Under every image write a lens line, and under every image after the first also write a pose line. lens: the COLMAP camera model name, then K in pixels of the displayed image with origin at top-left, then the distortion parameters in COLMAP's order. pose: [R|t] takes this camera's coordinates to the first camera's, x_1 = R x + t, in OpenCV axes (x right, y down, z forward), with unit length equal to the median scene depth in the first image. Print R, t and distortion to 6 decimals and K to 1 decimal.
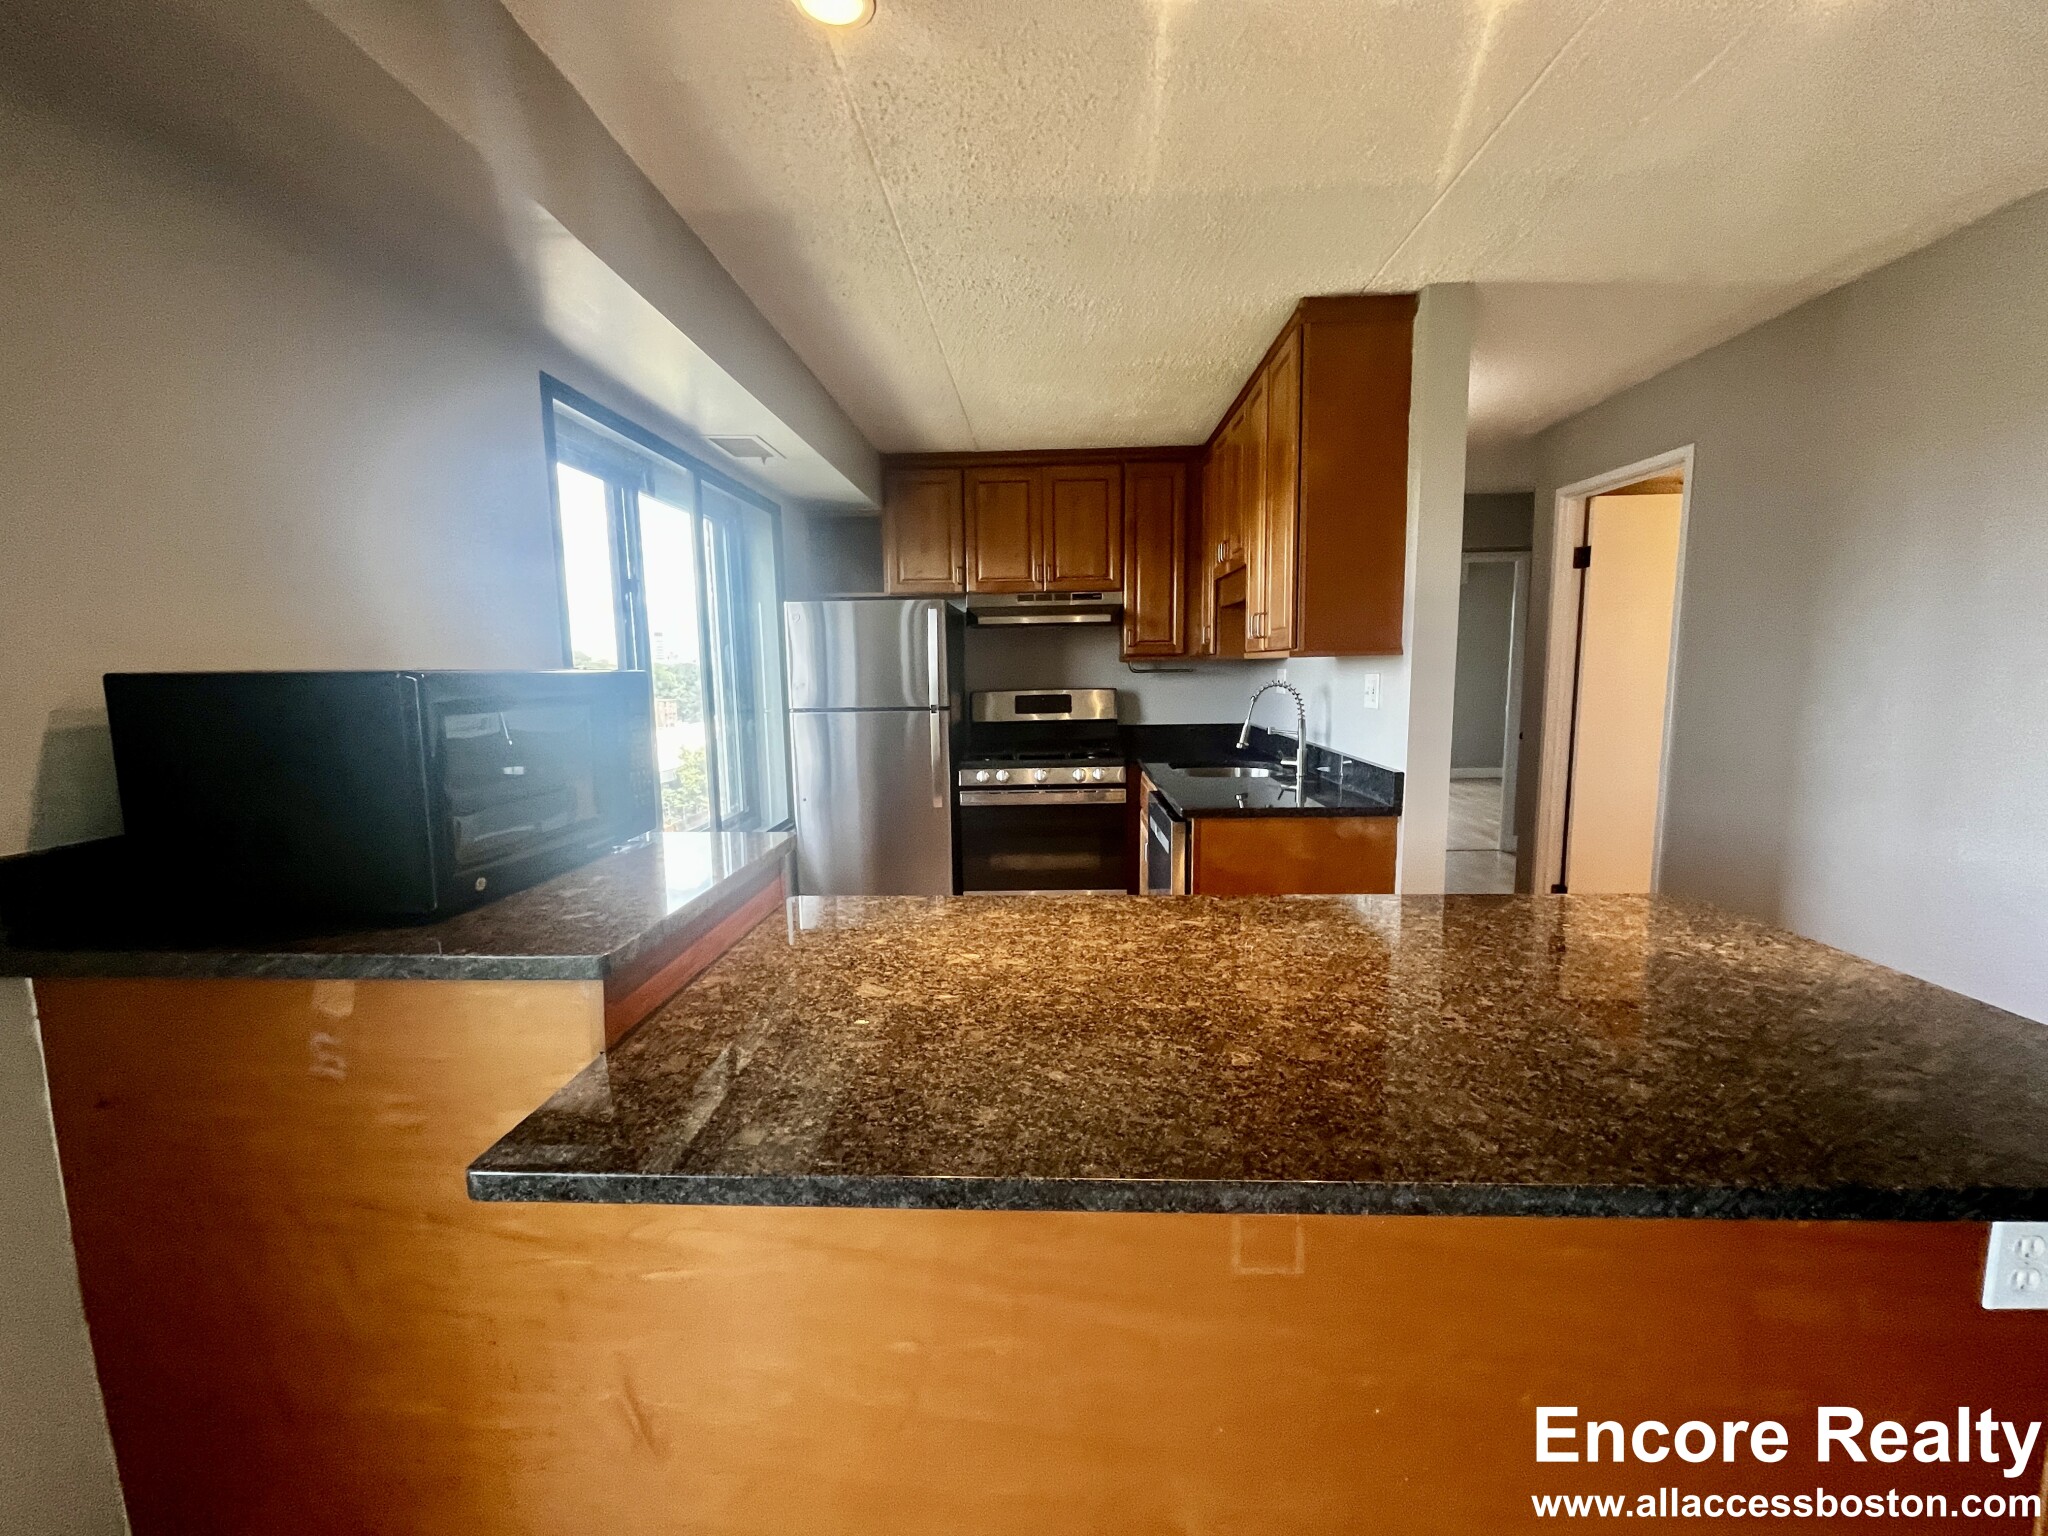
lens RADIAL K [[832.3, 0, 1026.8], [0, 832.3, 763.8], [0, 0, 1]] dist [0.001696, -0.000835]
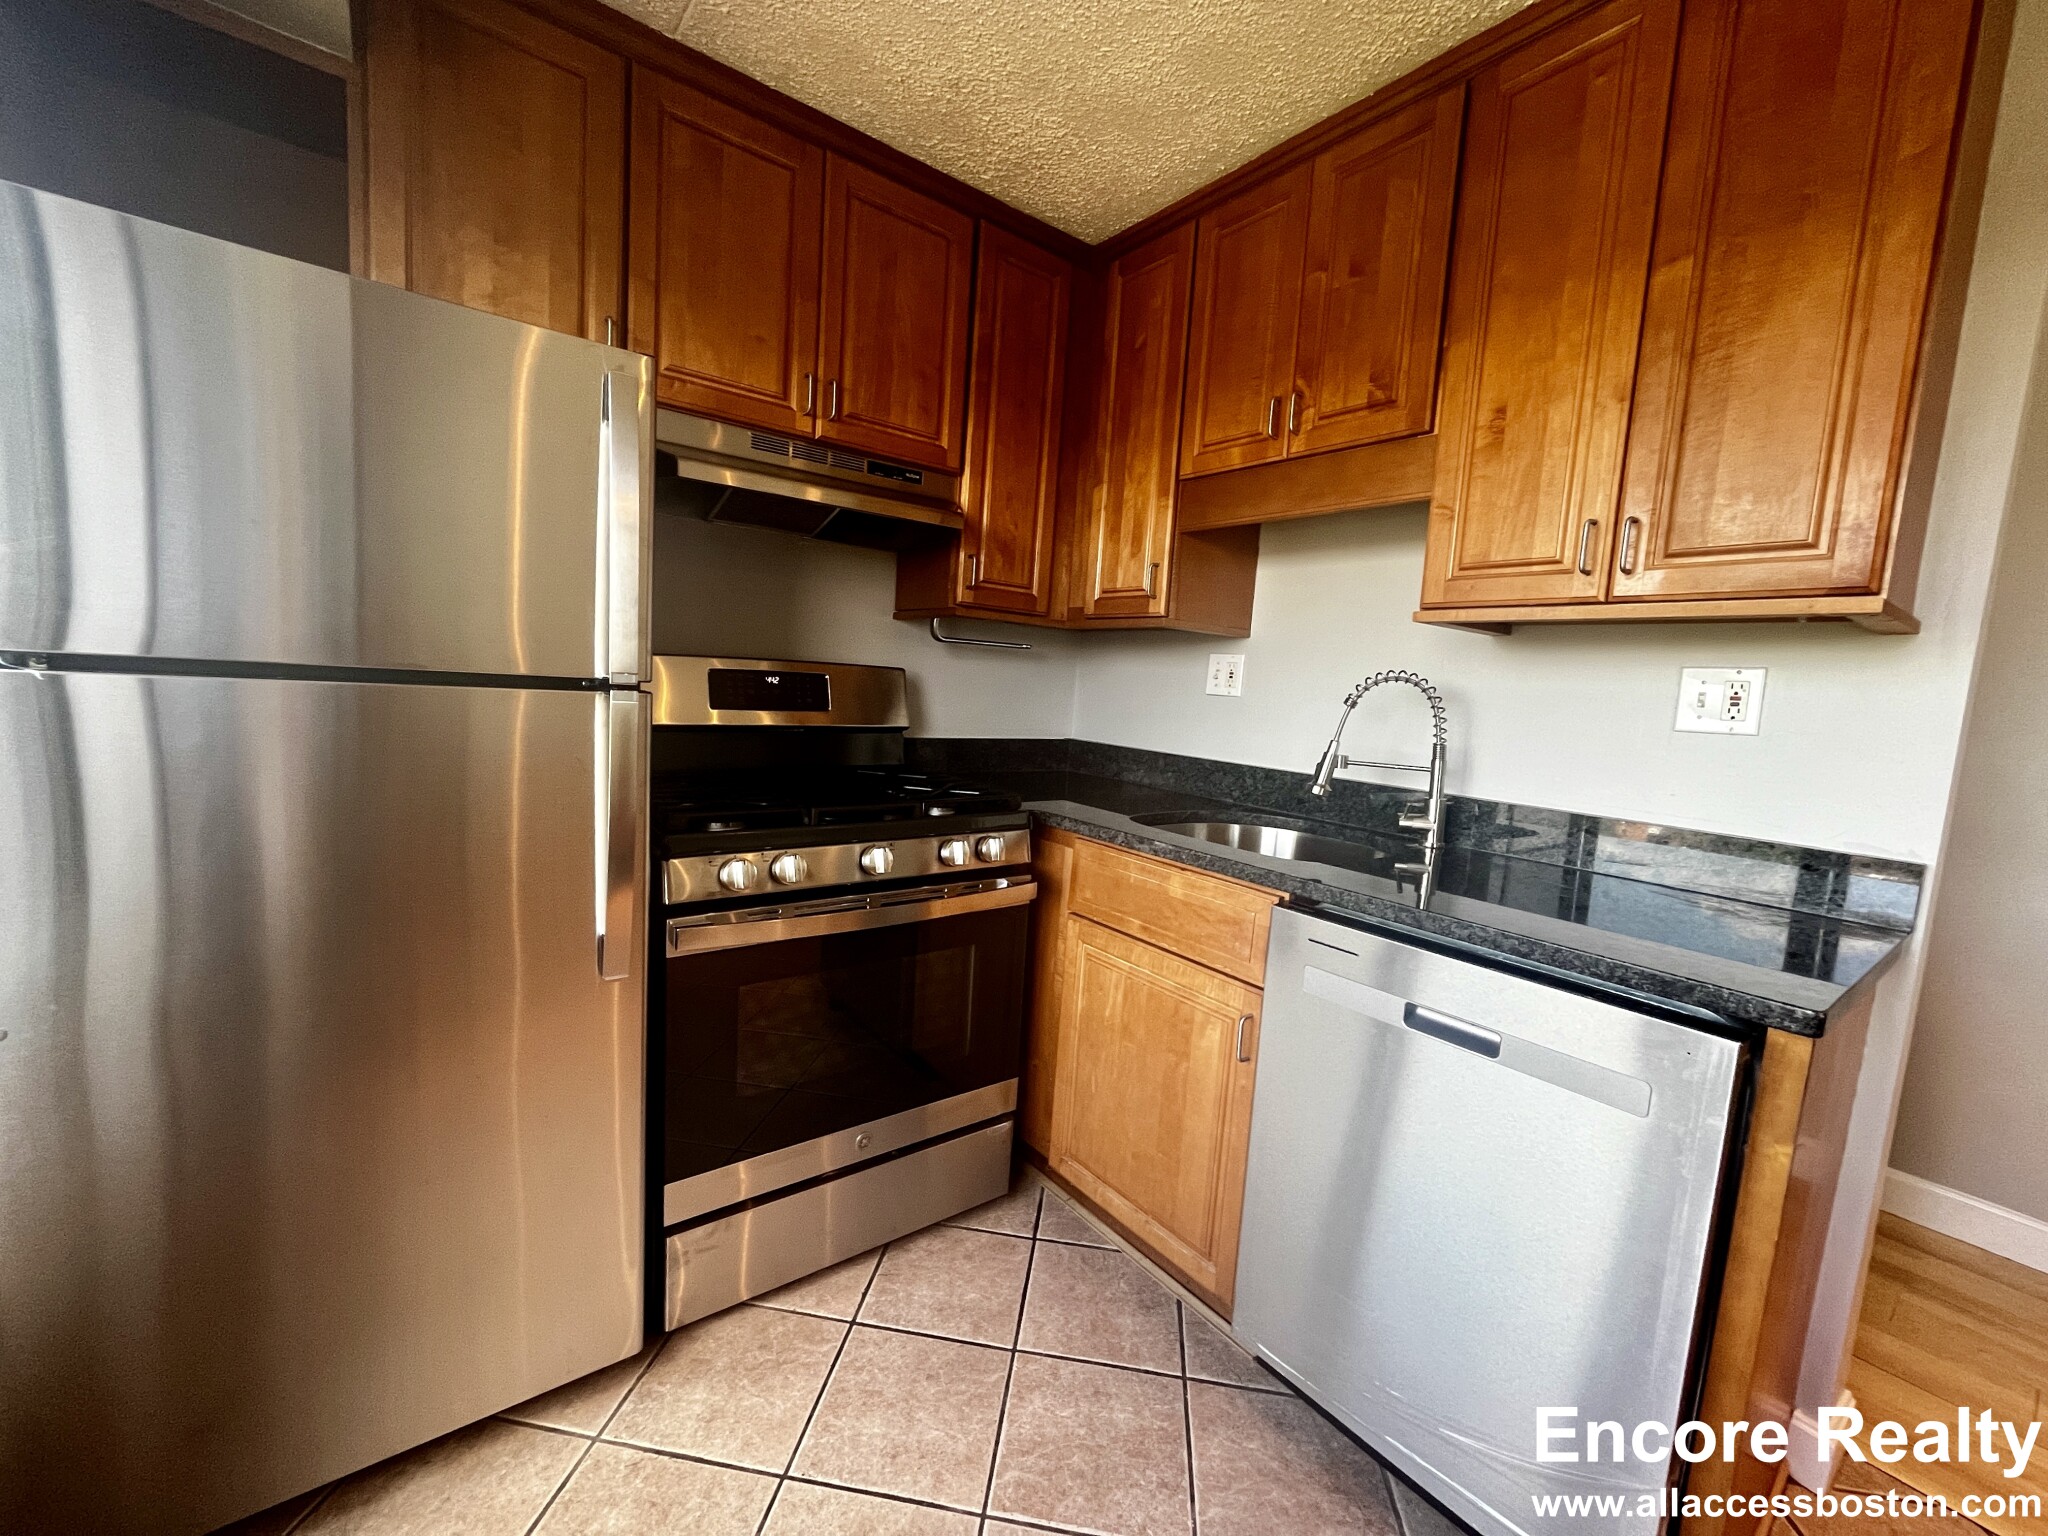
lens RADIAL K [[832.3, 0, 1013.5], [0, 832.3, 771.9], [0, 0, 1]] dist [0.001696, -0.000835]
pose [[0.769212, -0.005170, 0.638973, -0.188519], [0.003099, 0.999986, 0.004361, -0.030328], [-0.638986, -0.001374, 0.769217, 0.598695]]
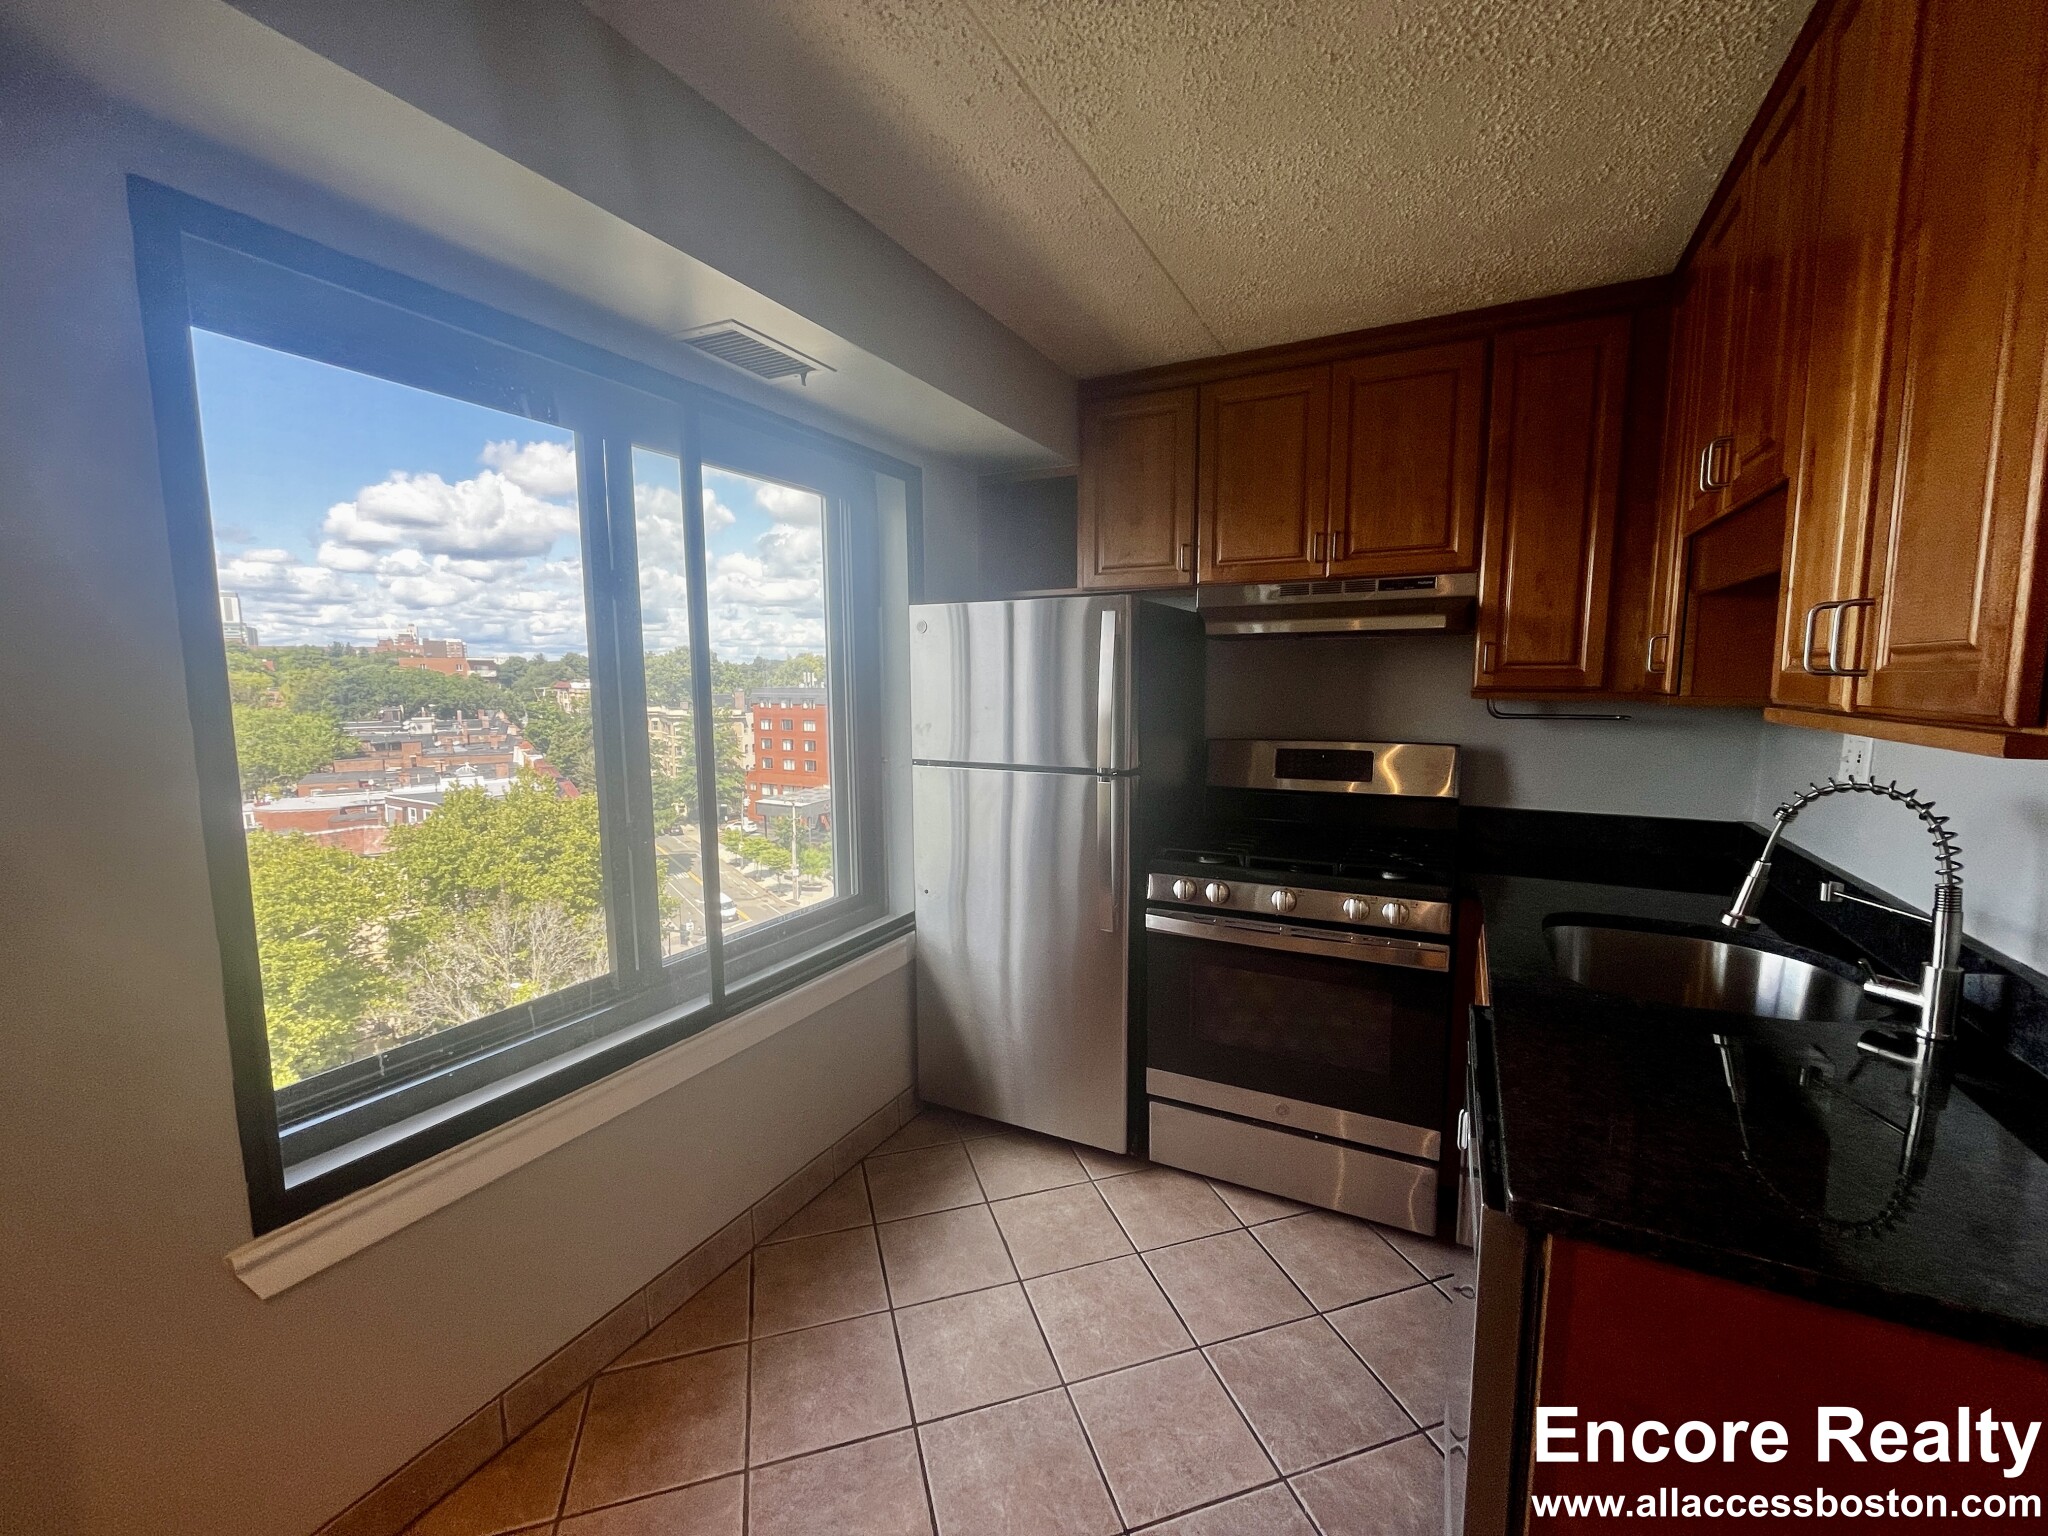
lens RADIAL K [[832.3, 0, 1025.8], [0, 832.3, 767.1], [0, 0, 1]] dist [0.001696, -0.000835]
pose [[0.903391, 0.059833, -0.424622, 0.088864], [-0.061065, 0.998076, 0.010722, -0.068318], [0.424447, 0.016244, 0.905307, 0.385772]]
